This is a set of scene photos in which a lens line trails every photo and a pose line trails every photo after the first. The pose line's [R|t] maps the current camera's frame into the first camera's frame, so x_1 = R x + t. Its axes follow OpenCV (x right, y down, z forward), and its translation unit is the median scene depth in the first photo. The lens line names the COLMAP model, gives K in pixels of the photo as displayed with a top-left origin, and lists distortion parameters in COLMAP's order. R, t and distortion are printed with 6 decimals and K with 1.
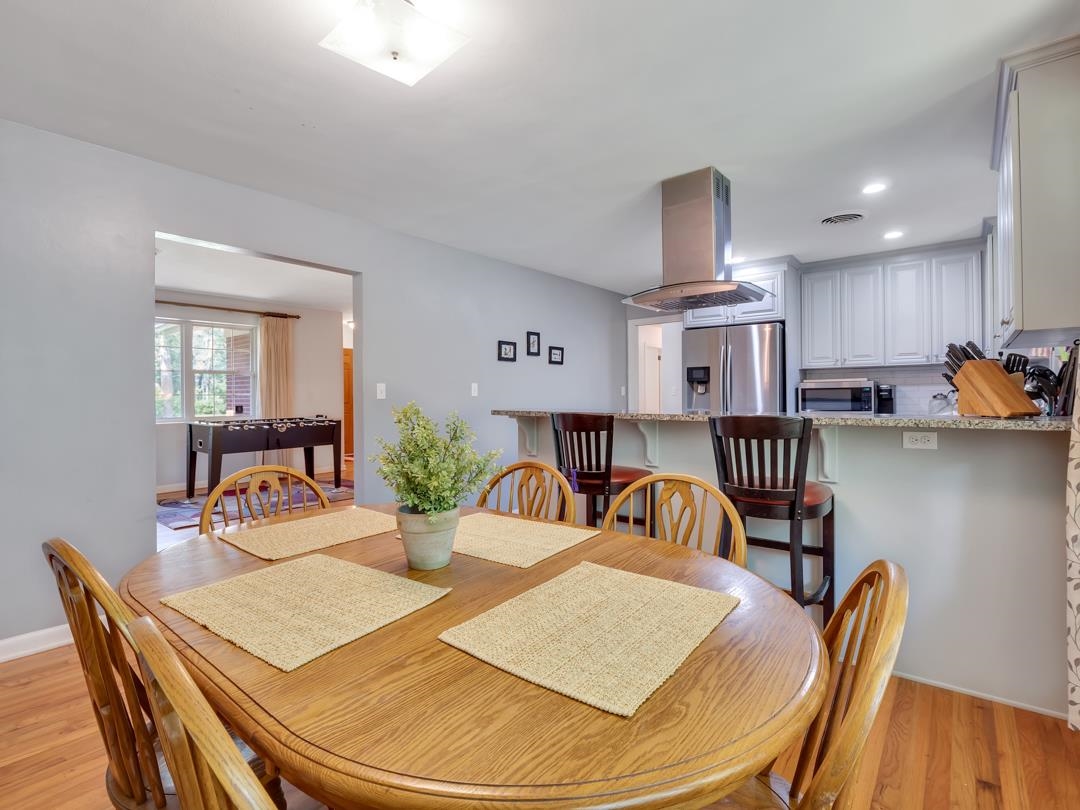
lens RADIAL K [[523.9, 0, 531.3], [0, 523.9, 400.2], [0, 0, 1]] dist [-0.010207, 0.000772]
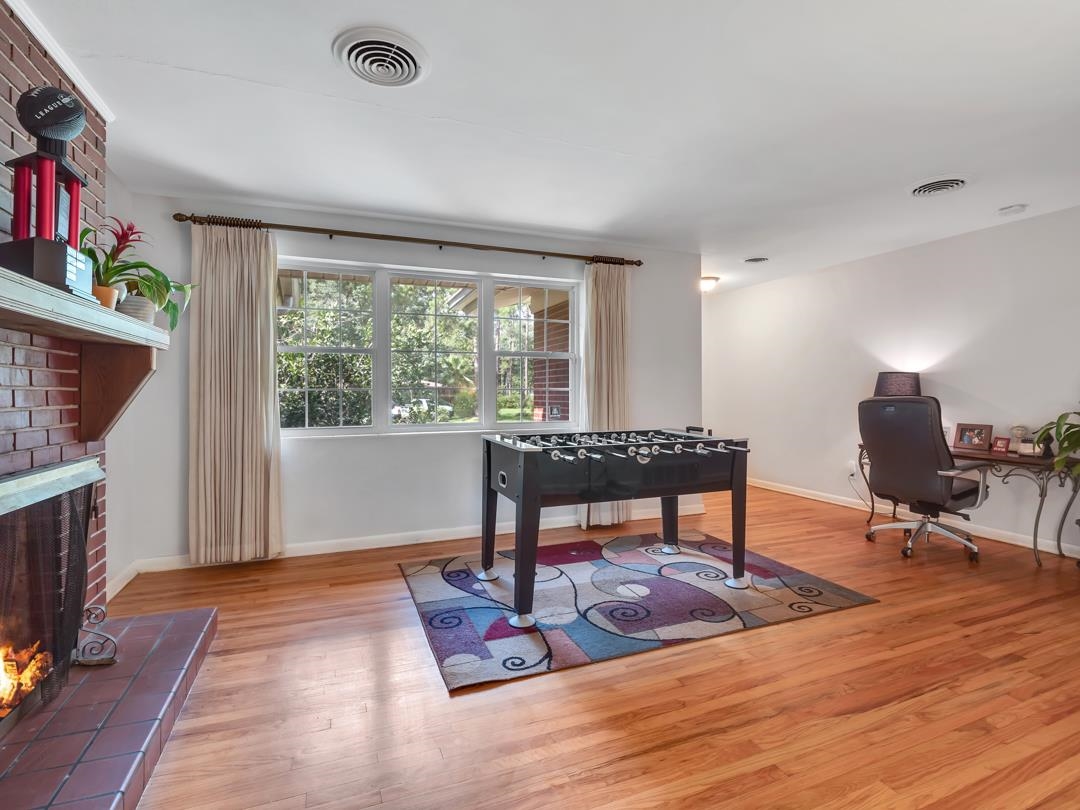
lens RADIAL K [[523.9, 0, 540.2], [0, 523.9, 404.1], [0, 0, 1]] dist [-0.010207, 0.000772]
pose [[0.878810, 0.014321, -0.476957, -0.329932], [-0.006489, 0.999816, 0.018065, -0.004135], [0.477128, -0.012781, 0.878741, 0.522416]]
